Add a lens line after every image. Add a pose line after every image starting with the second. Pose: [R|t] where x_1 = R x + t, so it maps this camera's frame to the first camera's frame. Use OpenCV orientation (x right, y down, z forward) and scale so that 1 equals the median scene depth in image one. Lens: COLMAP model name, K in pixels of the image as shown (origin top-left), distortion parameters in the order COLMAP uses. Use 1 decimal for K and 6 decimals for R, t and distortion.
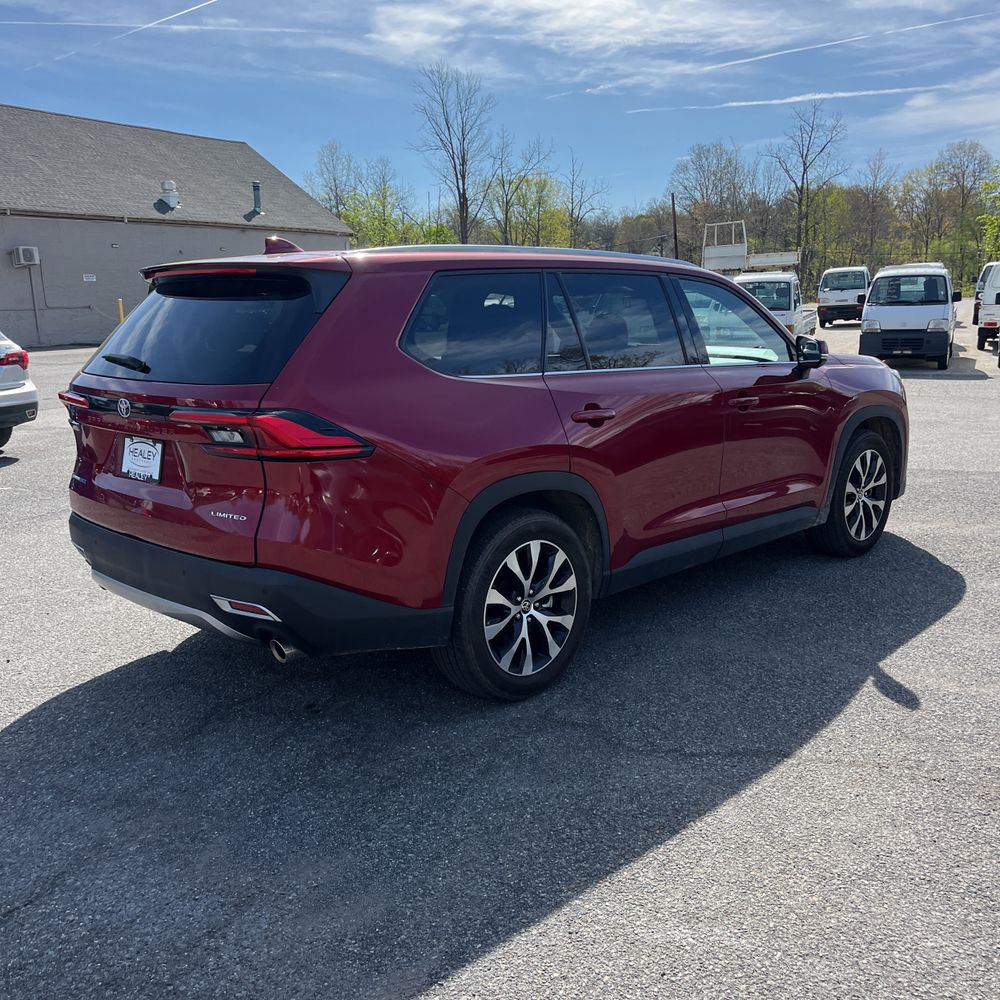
lens RADIAL K [[982.6, 0, 500.0], [0, 982.6, 500.0], [0, 0, 1]] dist [0.043790, -0.043293]
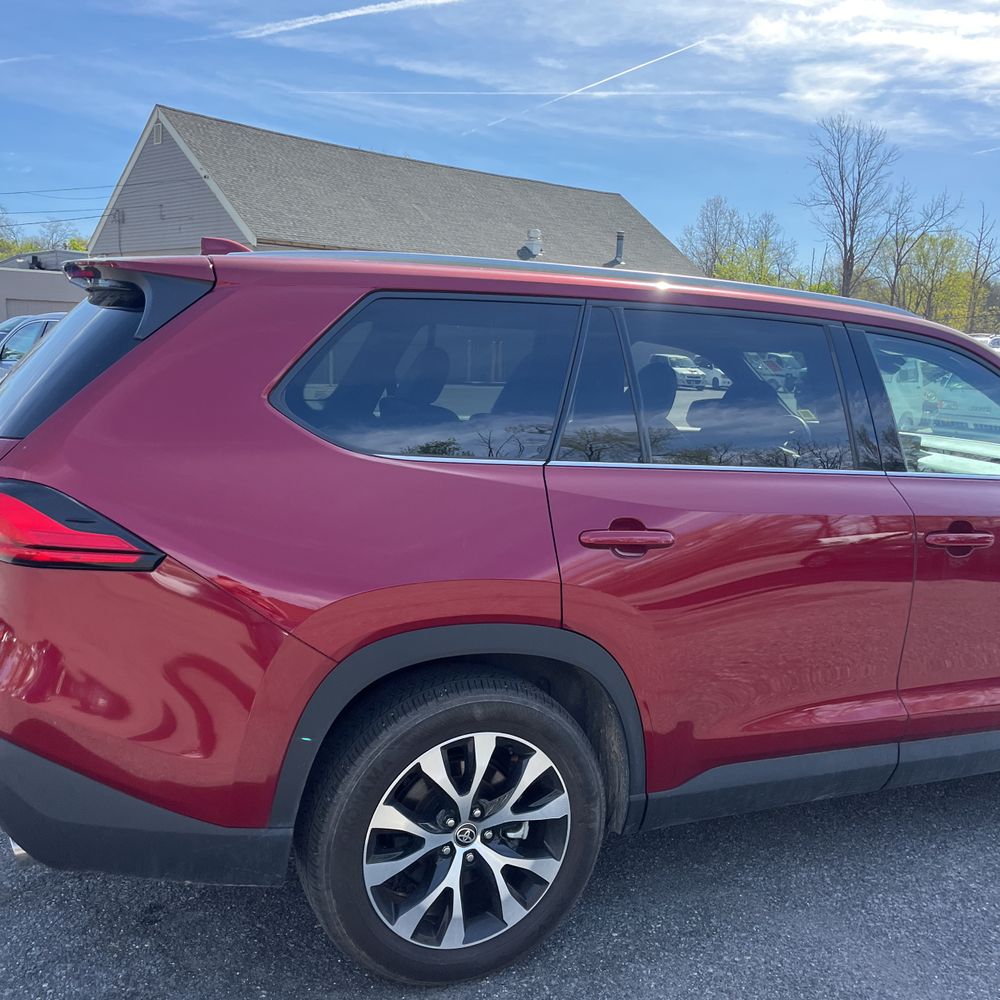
lens RADIAL K [[982.6, 0, 500.0], [0, 982.6, 500.0], [0, 0, 1]] dist [0.043790, -0.043293]
pose [[0.929251, 0.116150, -0.350715, 0.231587], [-0.134184, 0.990576, -0.027472, -0.082675], [0.344219, 0.072589, 0.936079, 0.401826]]
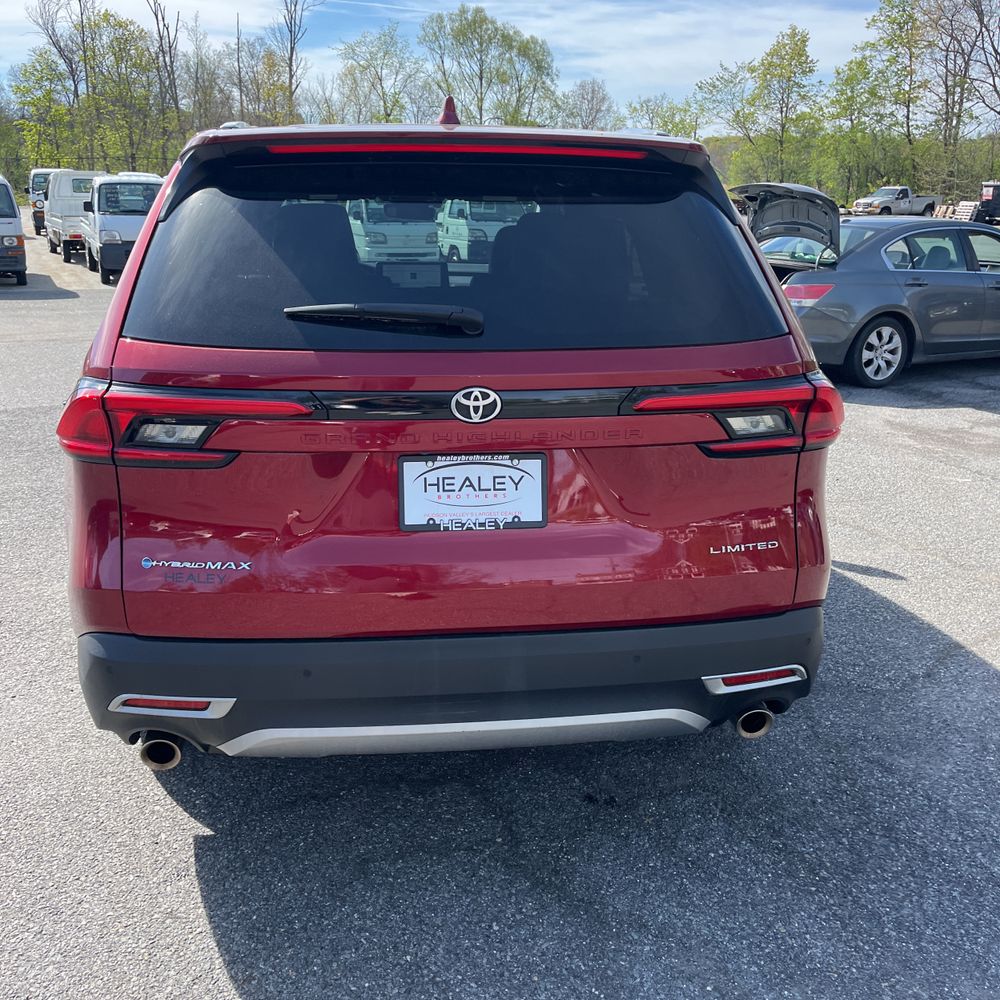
lens RADIAL K [[982.6, 0, 500.0], [0, 982.6, 500.0], [0, 0, 1]] dist [0.043790, -0.043293]
pose [[0.645414, -0.197656, 0.737817, -0.681475], [0.136482, 0.980237, 0.143209, -0.102671], [-0.751541, 0.008270, 0.659635, 0.566055]]
